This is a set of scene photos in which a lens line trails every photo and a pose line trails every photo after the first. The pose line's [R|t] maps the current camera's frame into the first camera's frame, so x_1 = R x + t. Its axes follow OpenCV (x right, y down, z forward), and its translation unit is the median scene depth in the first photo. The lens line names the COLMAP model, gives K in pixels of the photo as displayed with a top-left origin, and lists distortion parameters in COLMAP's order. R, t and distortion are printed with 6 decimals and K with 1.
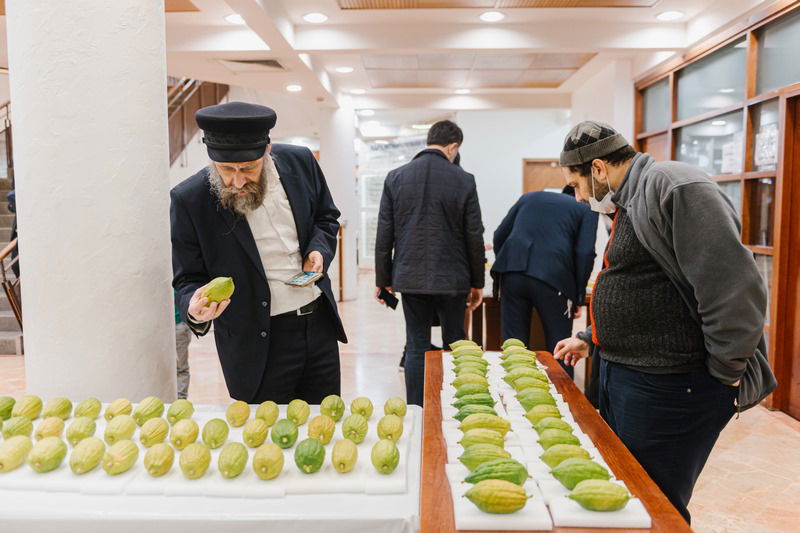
lens RADIAL K [[684.6, 0, 399.9], [0, 684.6, 264.8], [0, 0, 1]] dist [-0.003666, 0.003751]
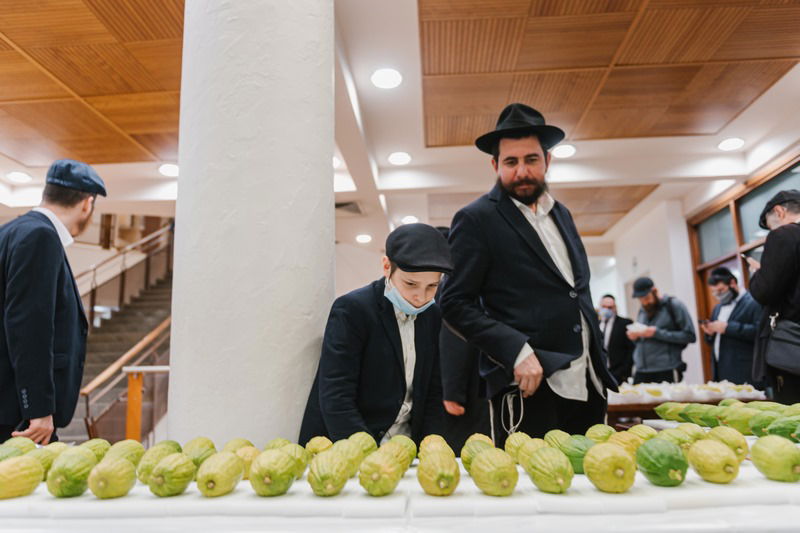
lens RADIAL K [[617.0, 0, 399.3], [0, 617.0, 268.9], [0, 0, 1]] dist [-0.007076, -0.003931]
pose [[0.999368, -0.026354, -0.023836, -0.106170], [0.019016, 0.963299, -0.267755, 0.071922], [0.030017, 0.267133, 0.963192, 0.100805]]
